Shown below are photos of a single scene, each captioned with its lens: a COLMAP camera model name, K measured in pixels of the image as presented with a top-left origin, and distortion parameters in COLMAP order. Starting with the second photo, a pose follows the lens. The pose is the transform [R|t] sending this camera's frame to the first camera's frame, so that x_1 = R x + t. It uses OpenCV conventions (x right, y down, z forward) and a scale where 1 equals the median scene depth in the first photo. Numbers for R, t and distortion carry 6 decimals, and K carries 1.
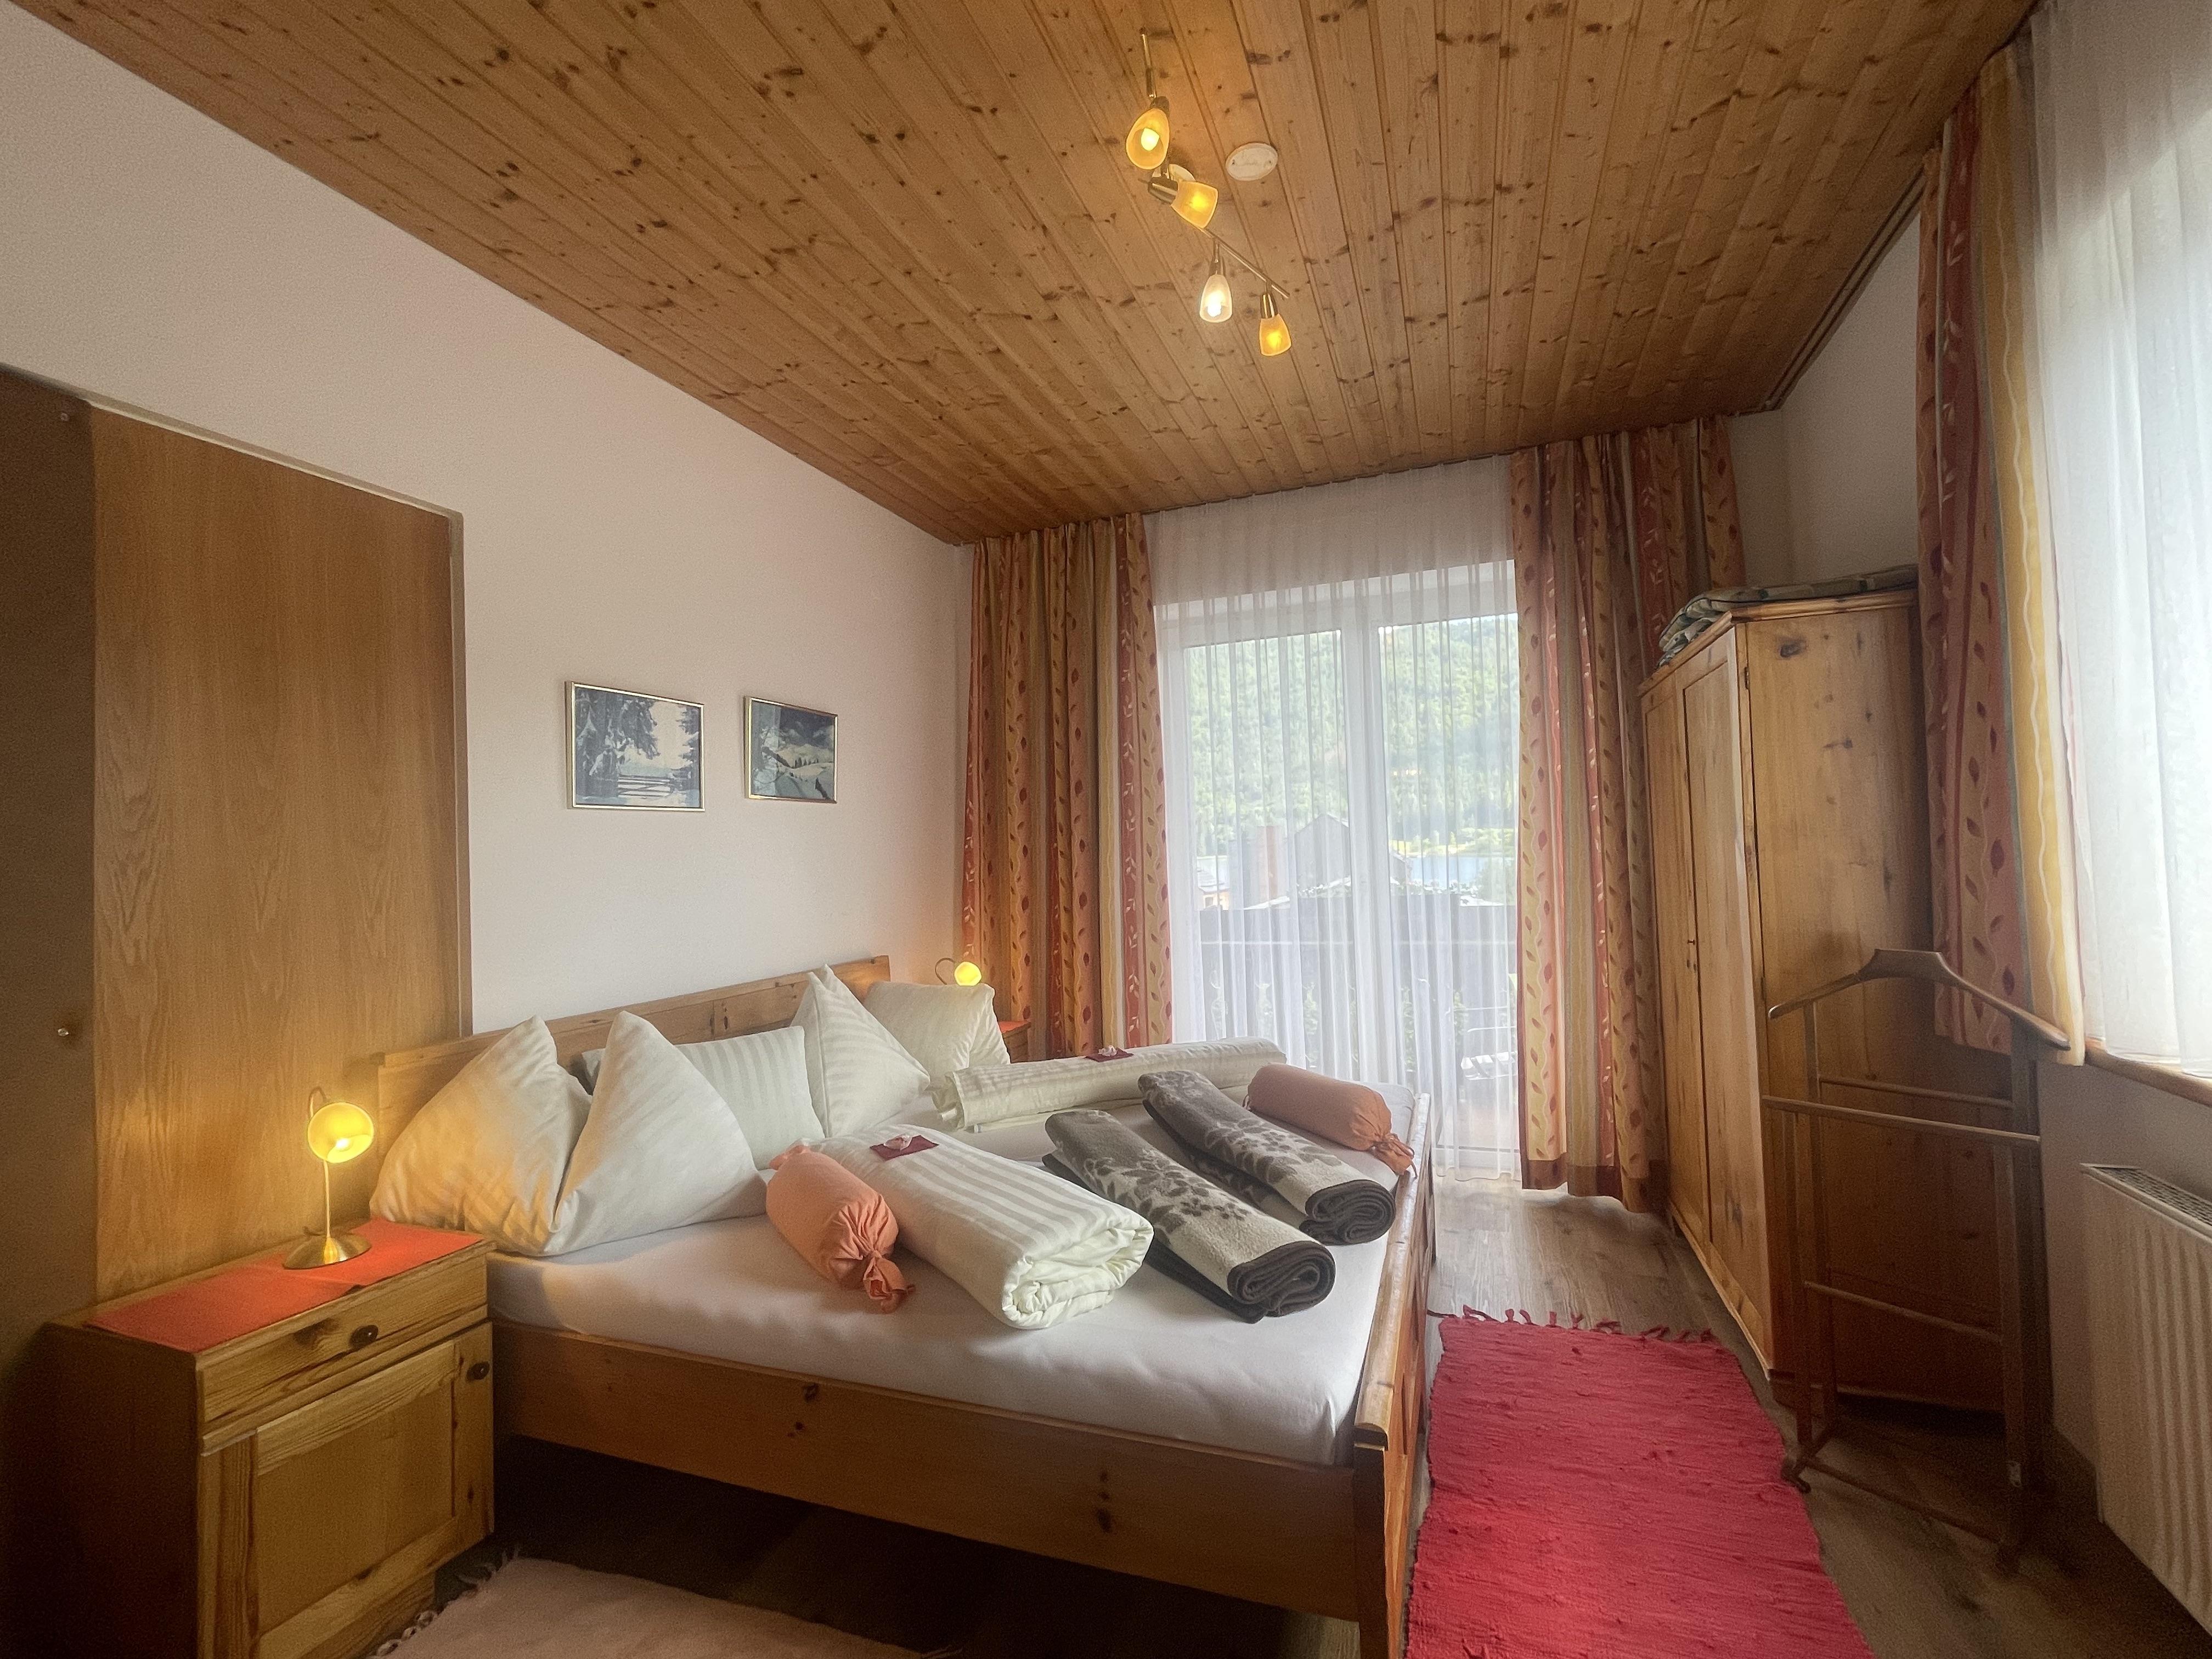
lens RADIAL K [[984.4, 0, 1099.0], [0, 984.4, 825.2], [0, 0, 1]] dist [-0.000440, -0.000383]
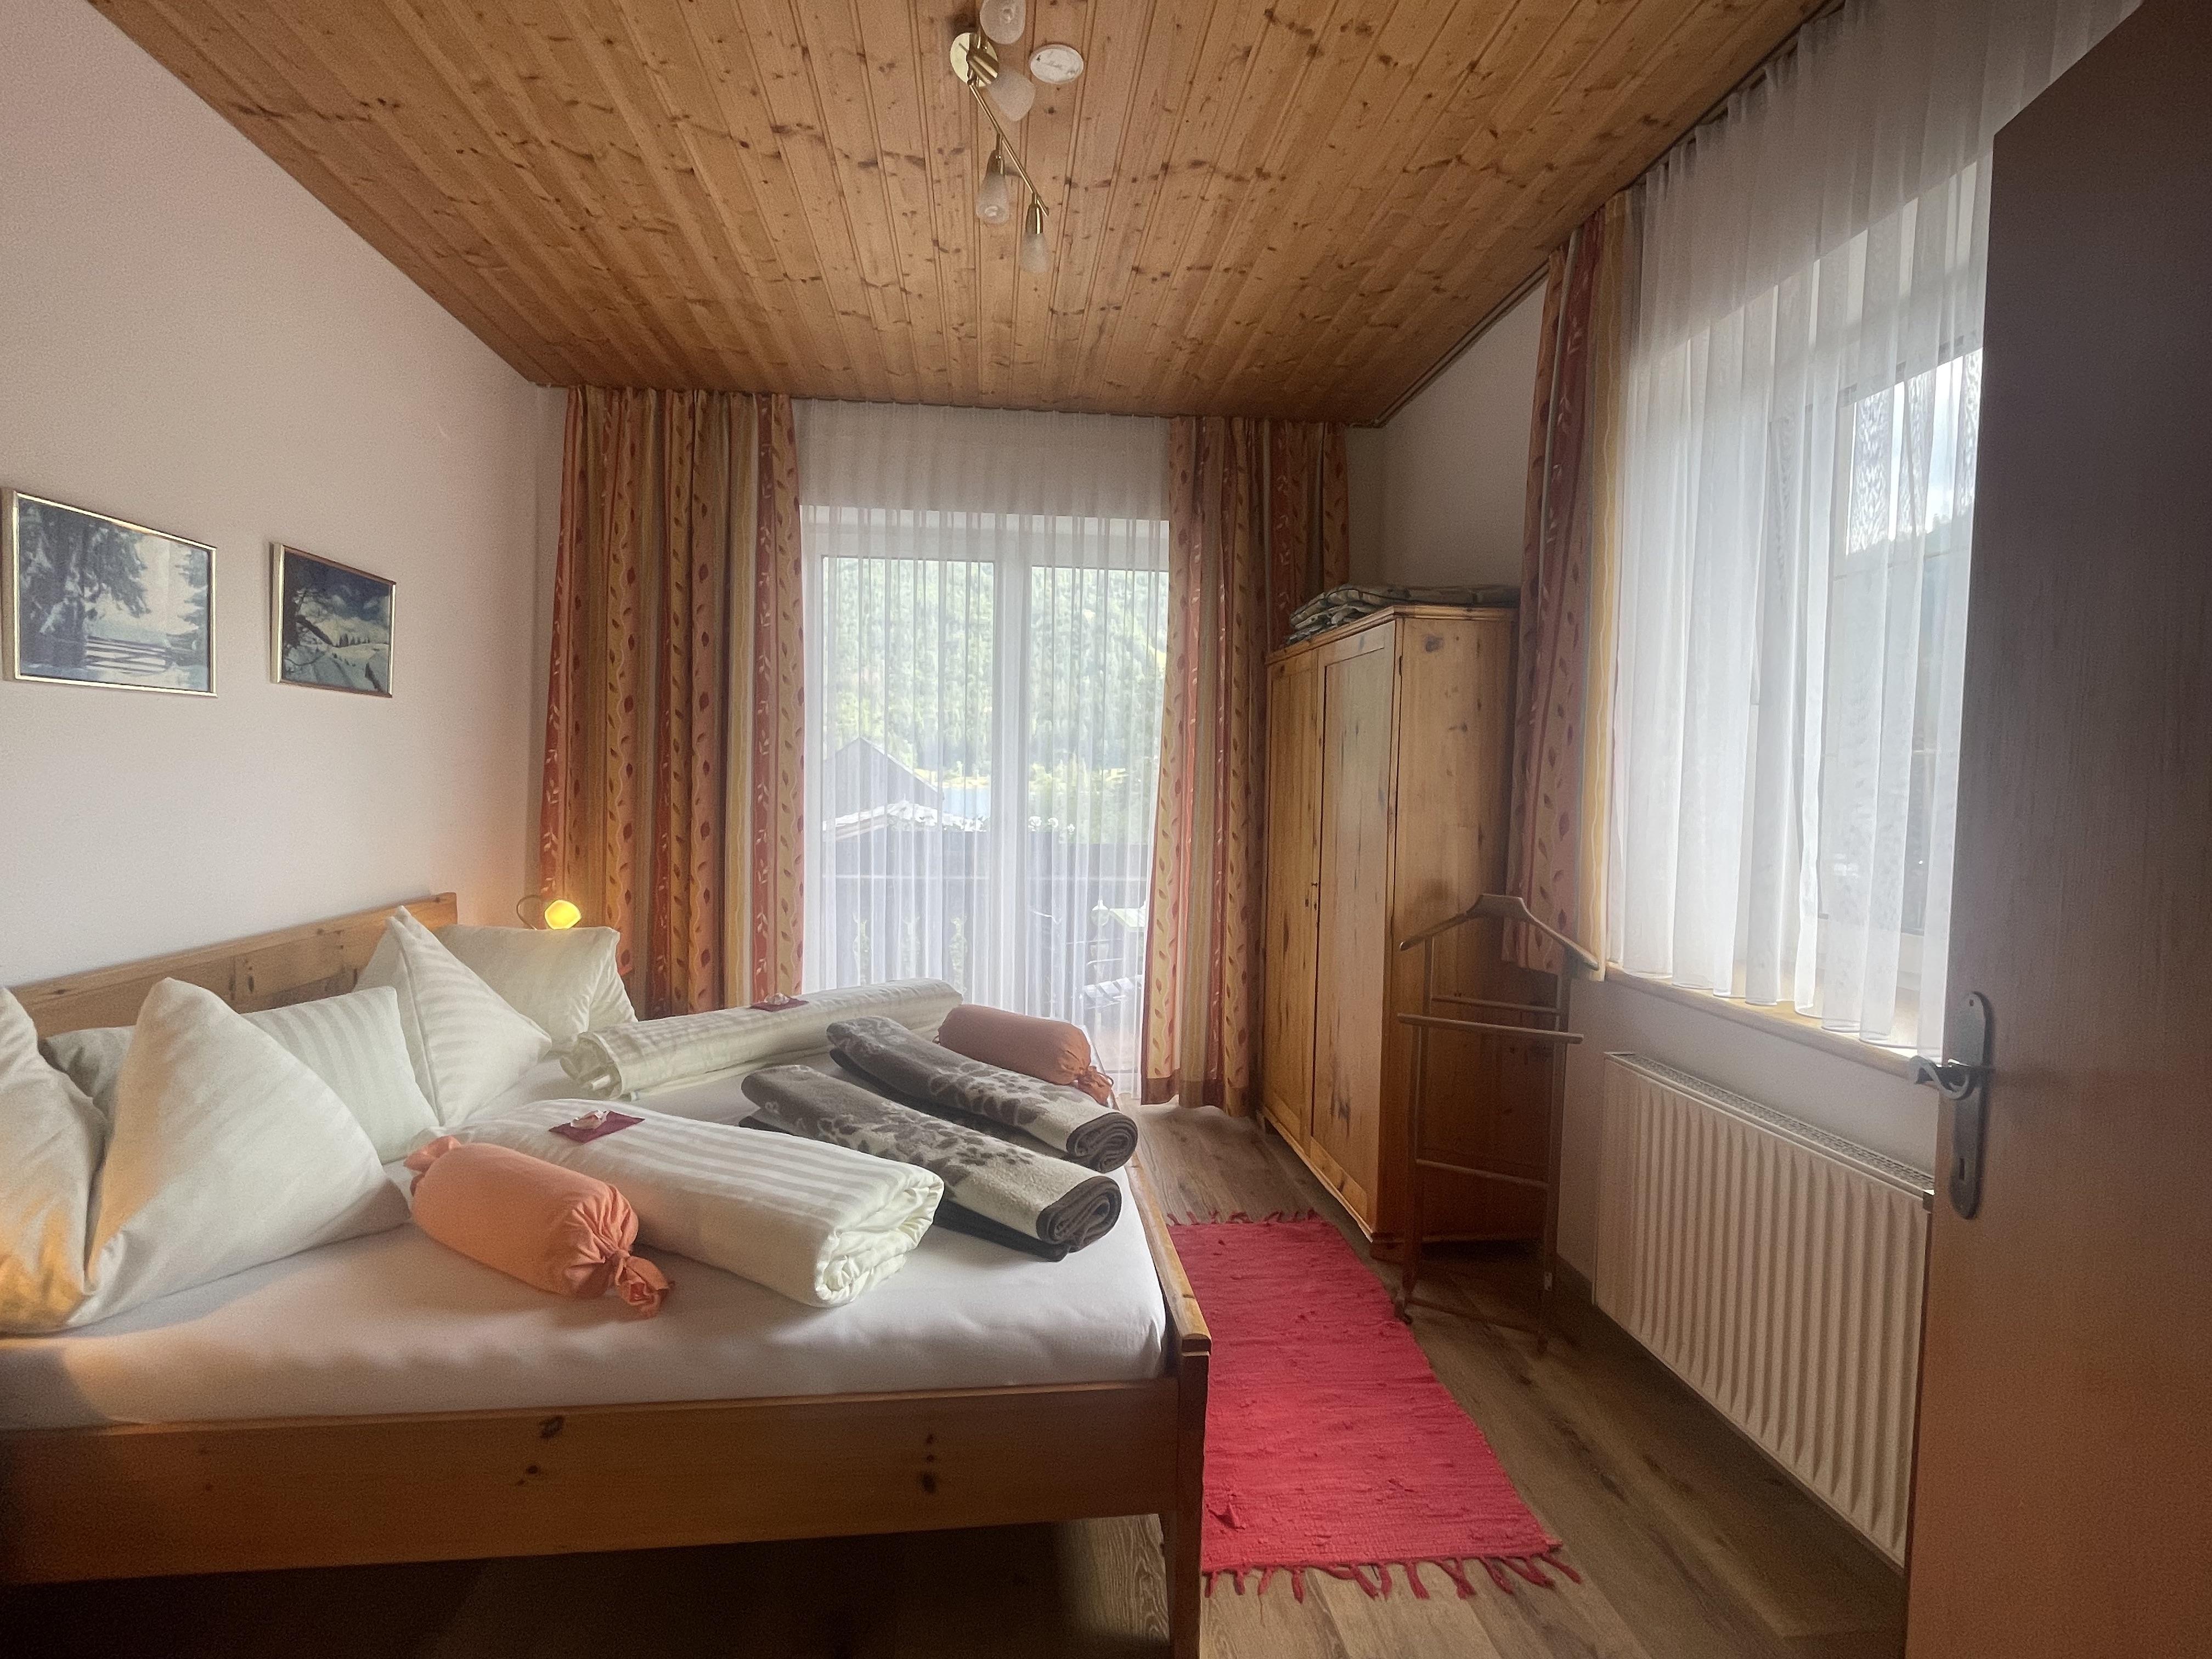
lens RADIAL K [[1024.3, 0, 1091.5], [0, 1024.3, 821.3], [0, 0, 1]] dist [0.001906, -0.001723]
pose [[0.895362, 0.032128, 0.444179, -0.221677], [-0.063191, 0.996468, 0.055303, -0.008011], [-0.440833, -0.077585, 0.894230, 0.050523]]
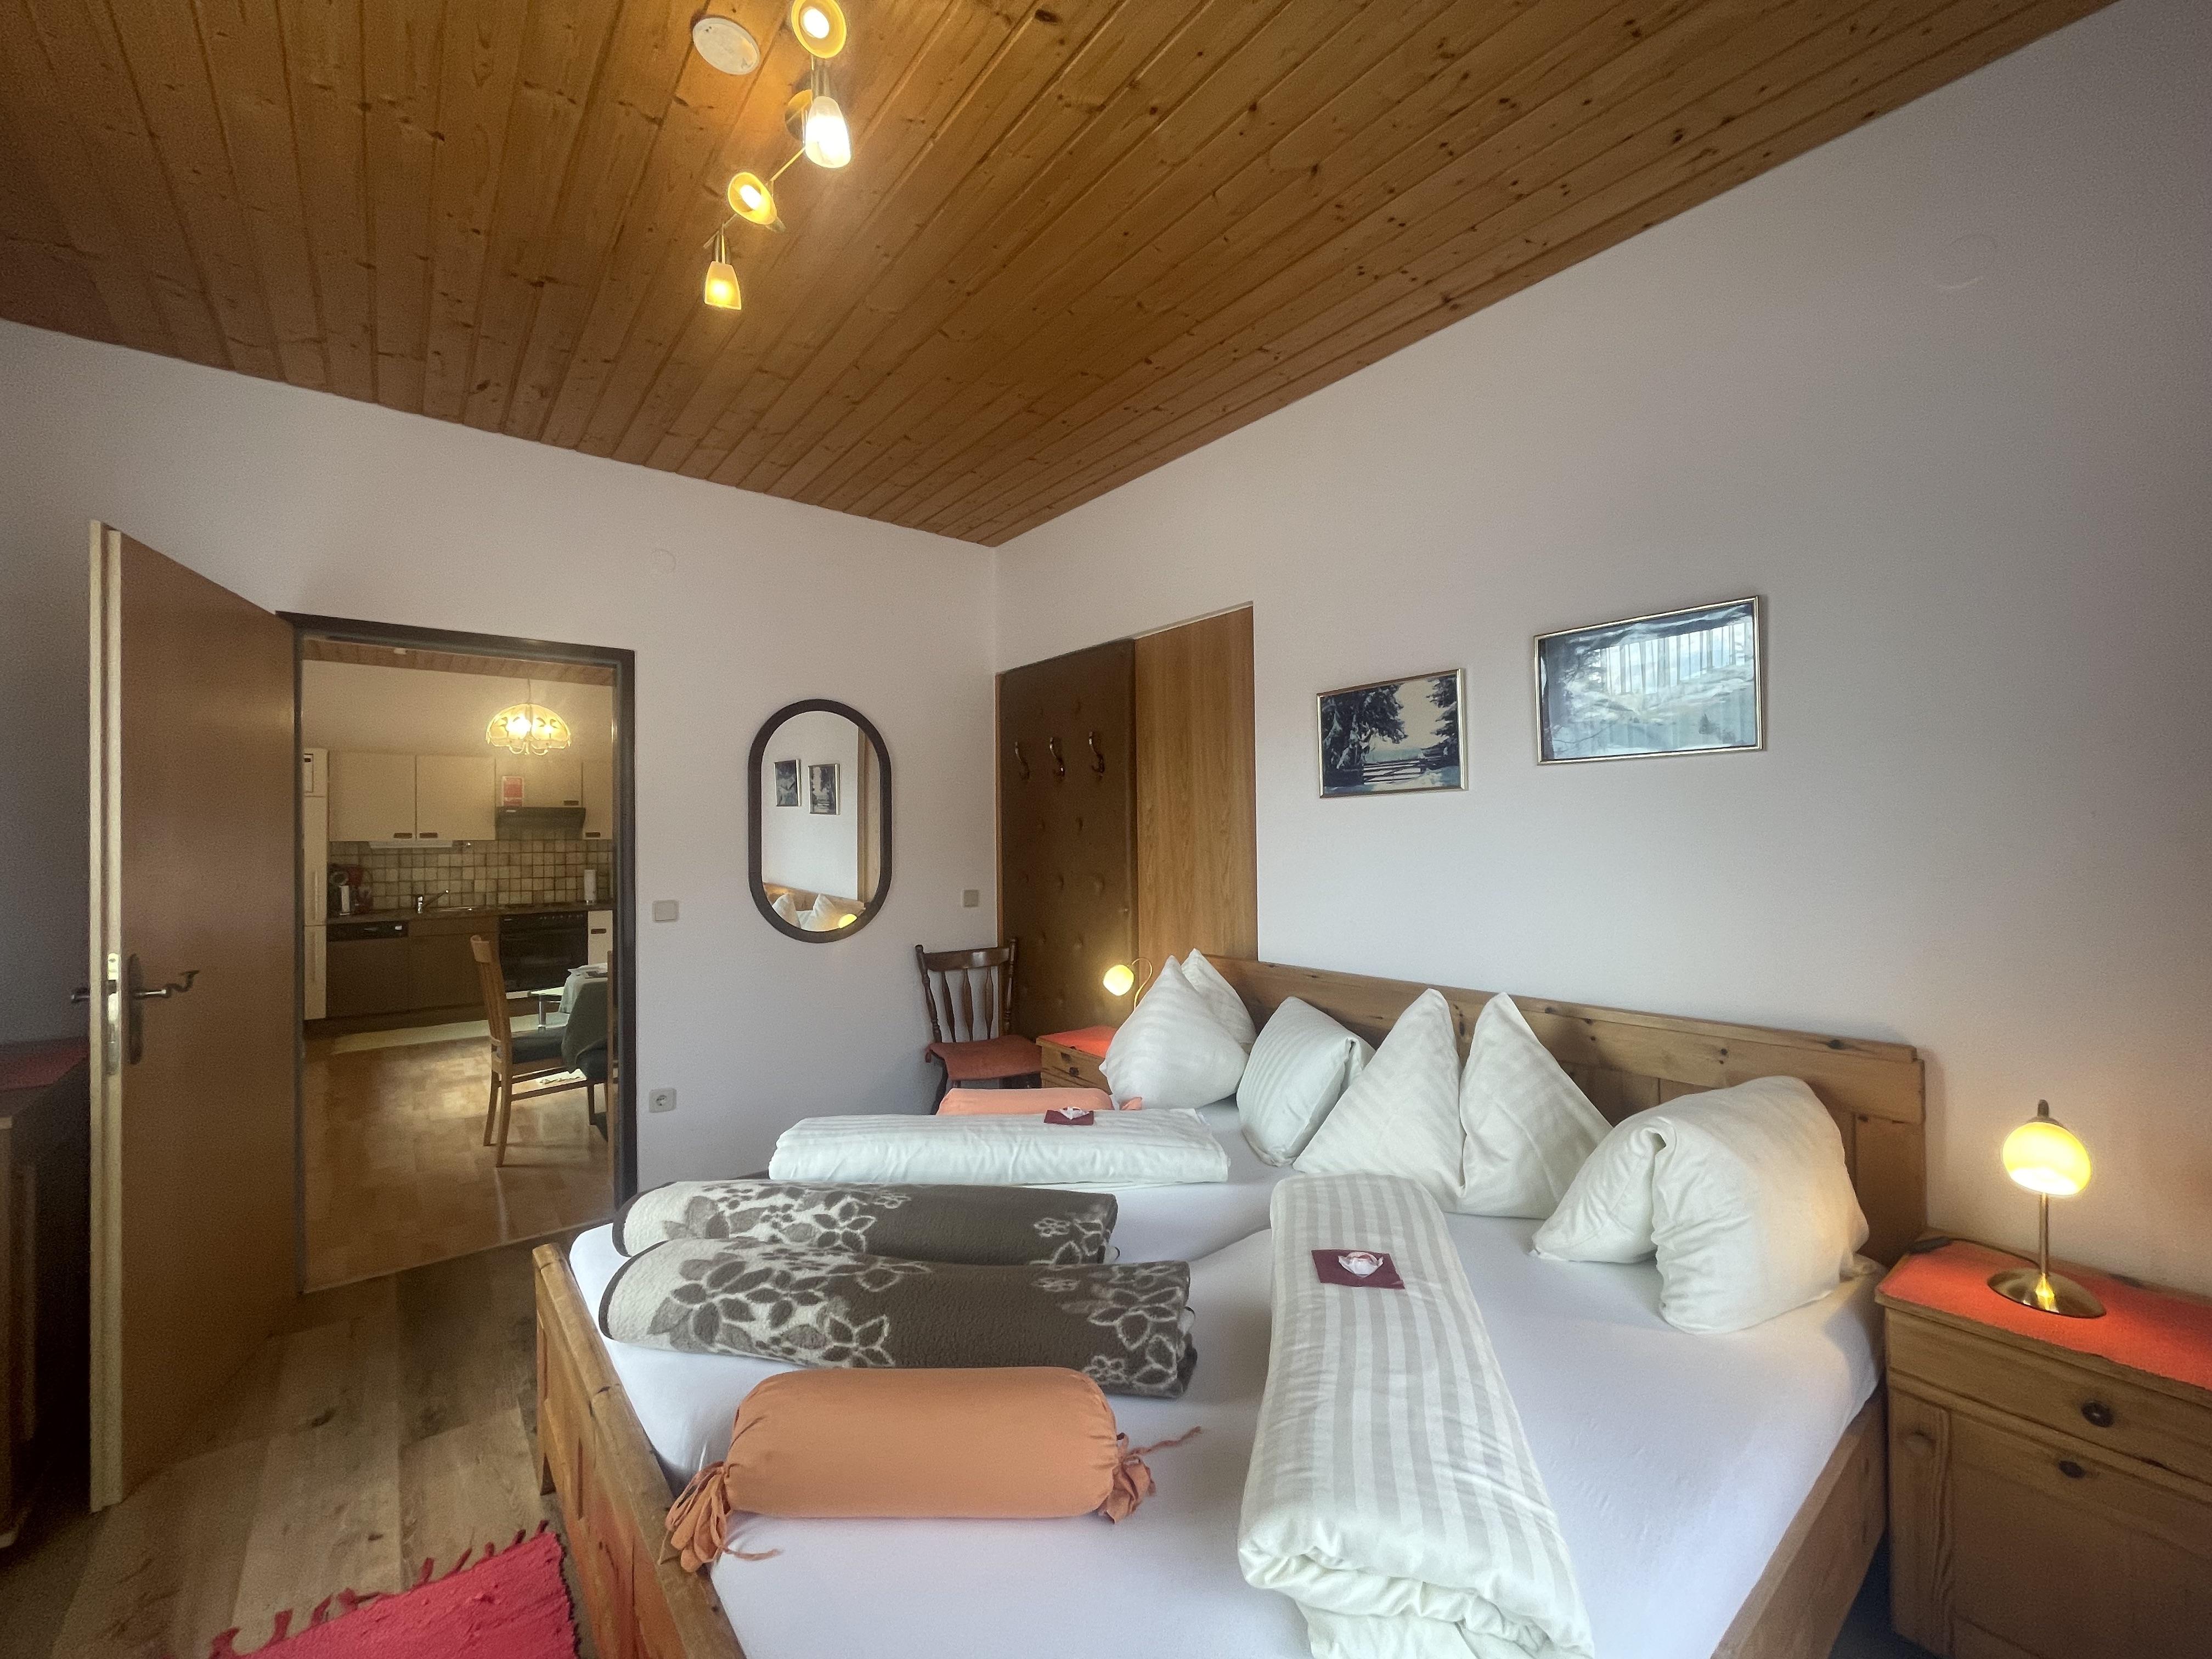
lens RADIAL K [[881.8, 0, 1109.7], [0, 881.8, 825.1], [0, 0, 1]] dist [-0.001886, 0.000666]
pose [[-0.499339, 0.034145, -0.865734, 0.643650], [0.060616, 0.998151, 0.004405, -0.006670], [0.864284, -0.050278, -0.500485, 1.591546]]
